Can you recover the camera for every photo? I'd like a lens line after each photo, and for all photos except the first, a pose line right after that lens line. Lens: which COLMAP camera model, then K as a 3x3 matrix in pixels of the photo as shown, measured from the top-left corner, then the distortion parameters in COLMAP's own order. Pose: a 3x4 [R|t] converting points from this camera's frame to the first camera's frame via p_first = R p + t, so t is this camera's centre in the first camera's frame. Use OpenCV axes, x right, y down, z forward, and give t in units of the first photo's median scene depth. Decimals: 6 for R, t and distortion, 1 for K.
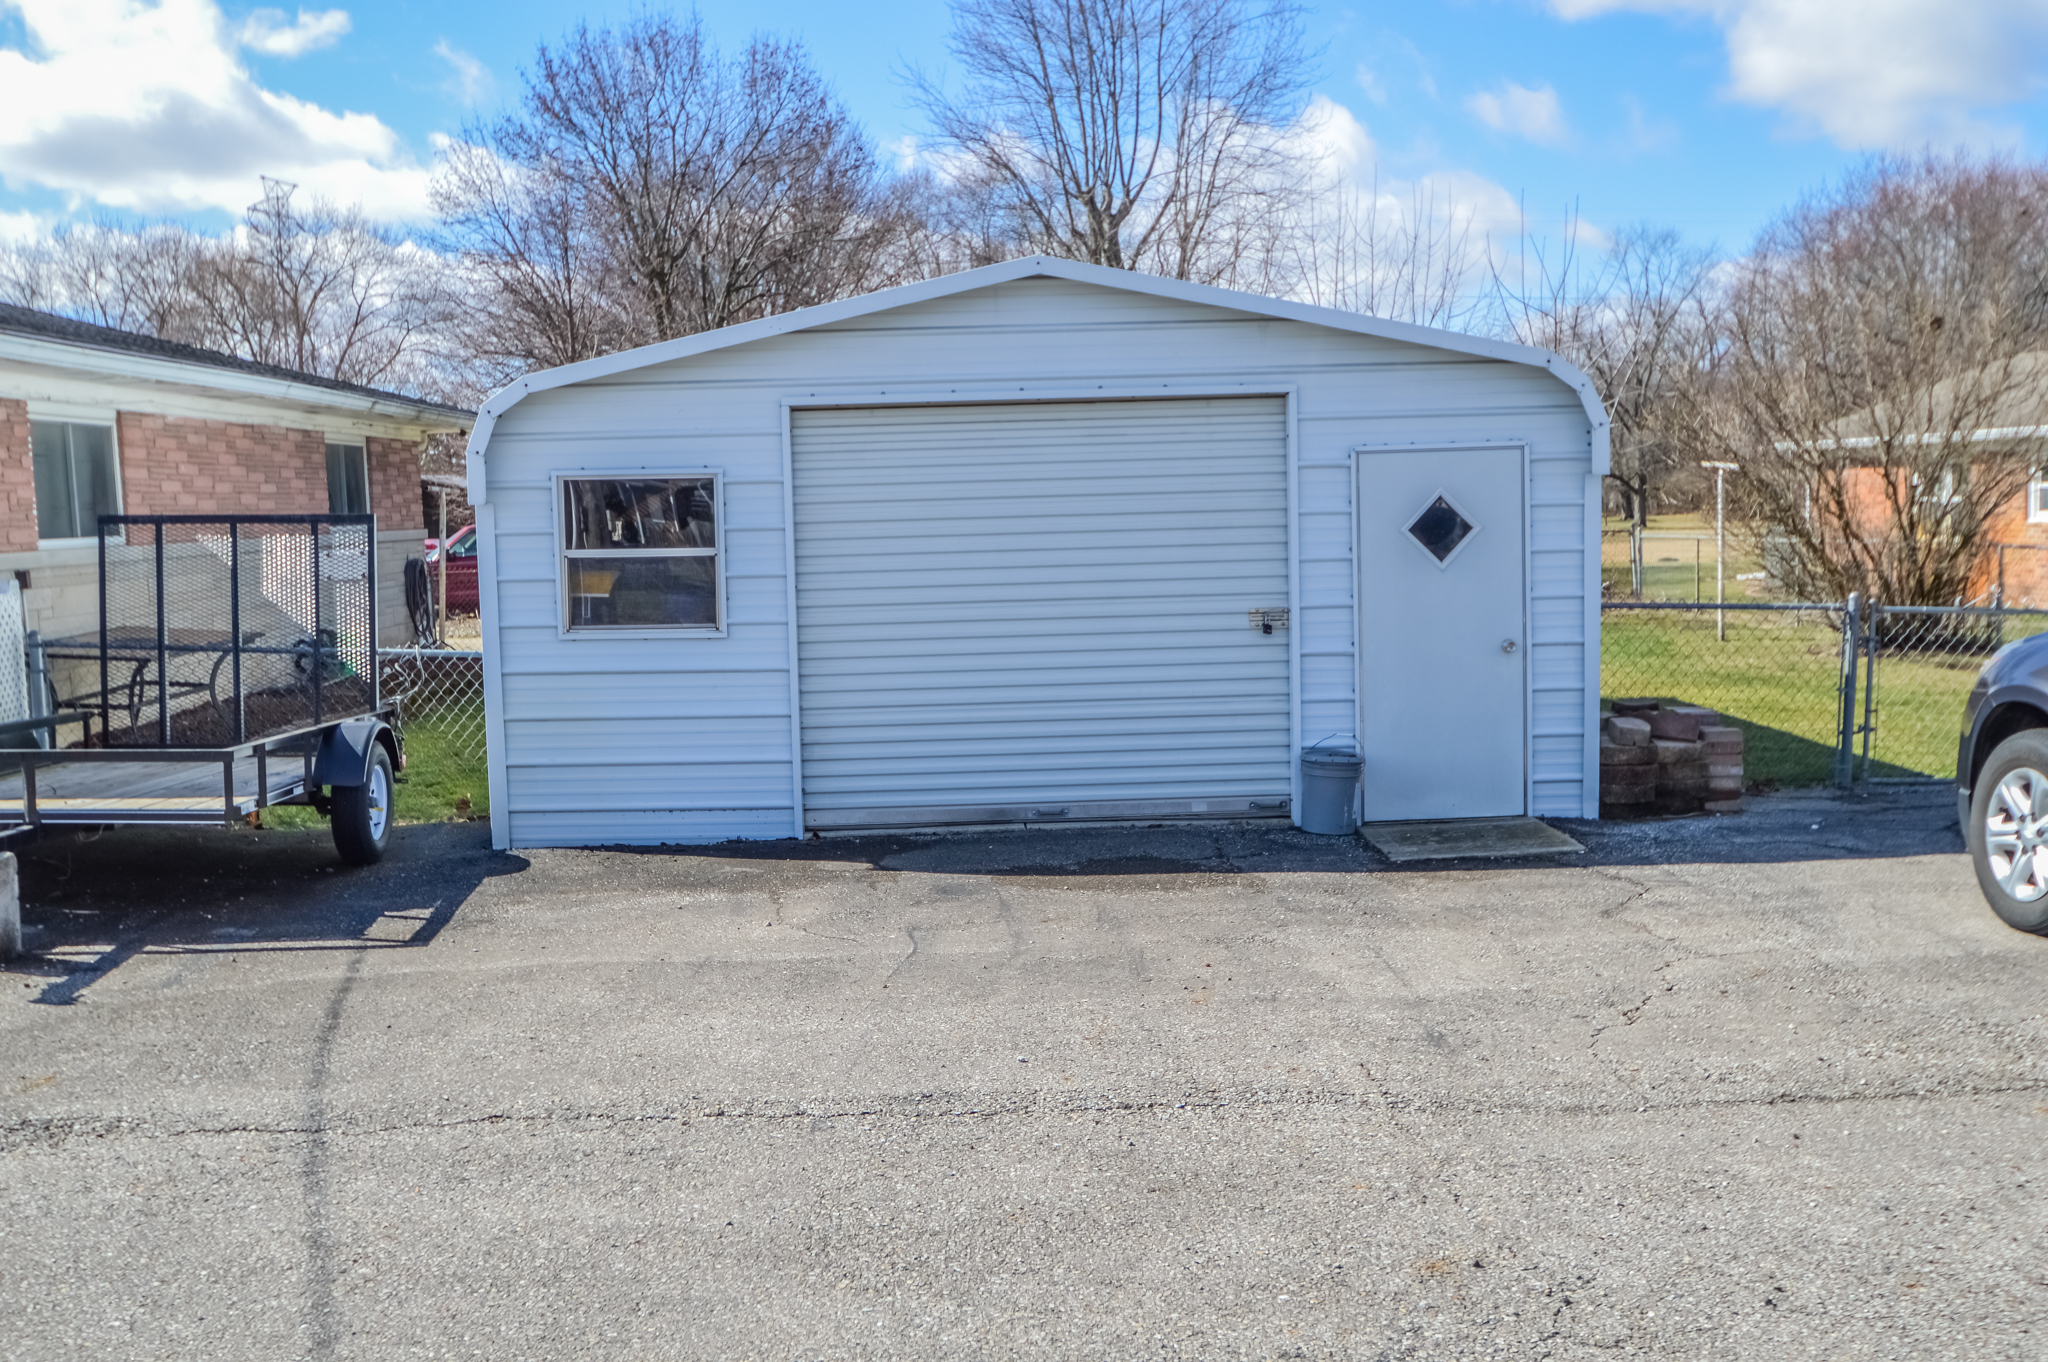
lens RADIAL K [[2009.5, 0, 1024.0], [0, 2009.5, 681.0], [0, 0, 1]] dist [-0.021806, -0.011975]
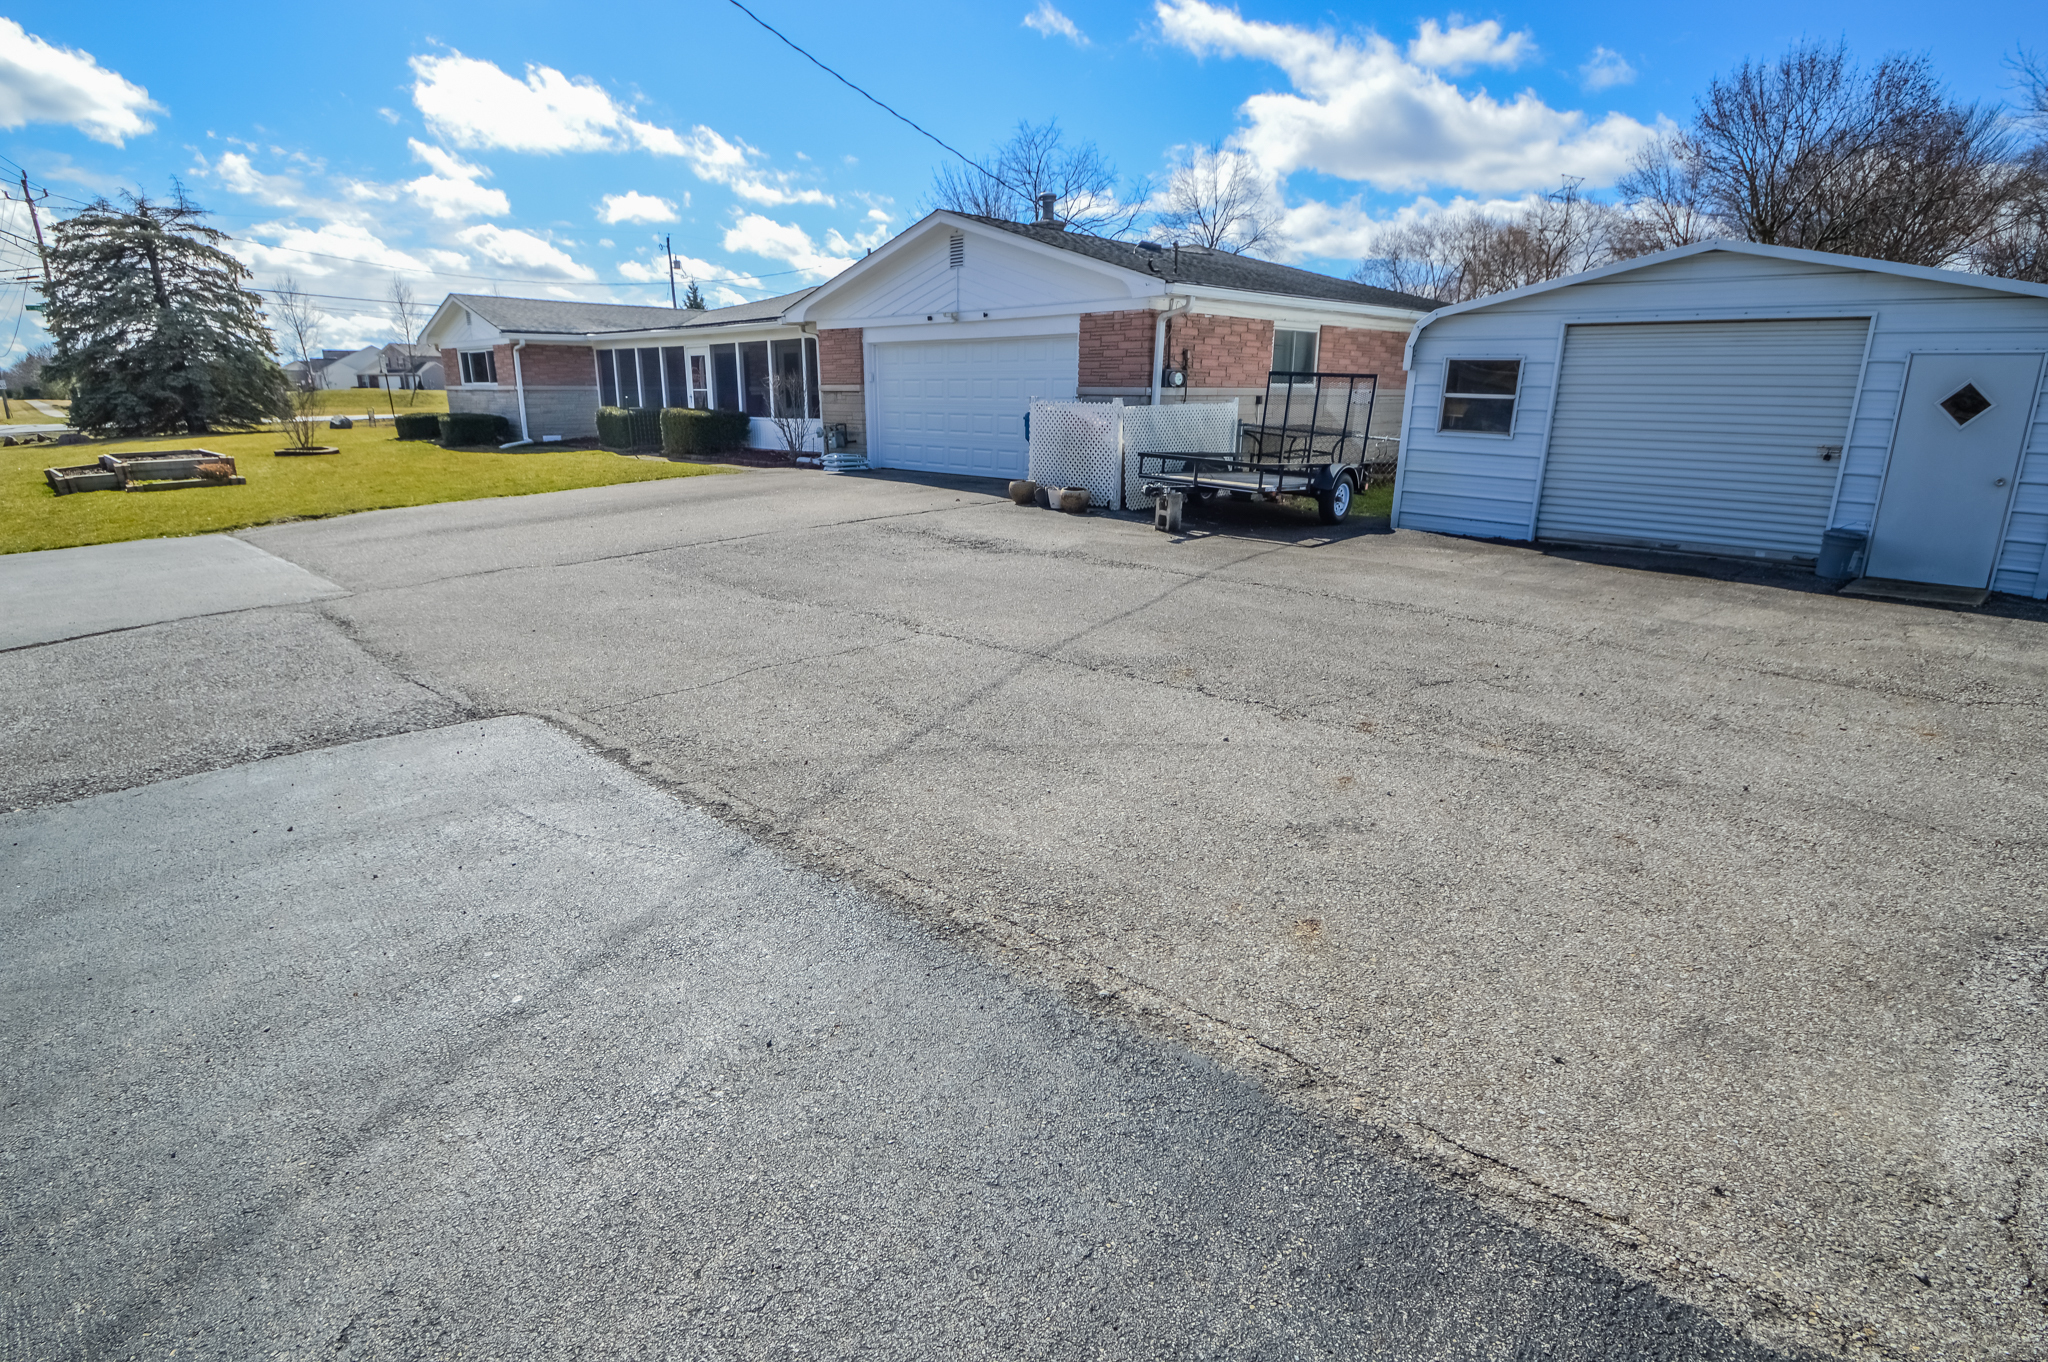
lens RADIAL K [[1147.2, 0, 1023.8], [0, 1147.2, 761.8], [0, 0, 1]] dist [-0.024476, -0.001672]
pose [[0.696339, 0.249895, -0.672803, 0.368759], [-0.086547, 0.959823, 0.266927, 0.026700], [0.712476, -0.127642, 0.689990, -0.224112]]
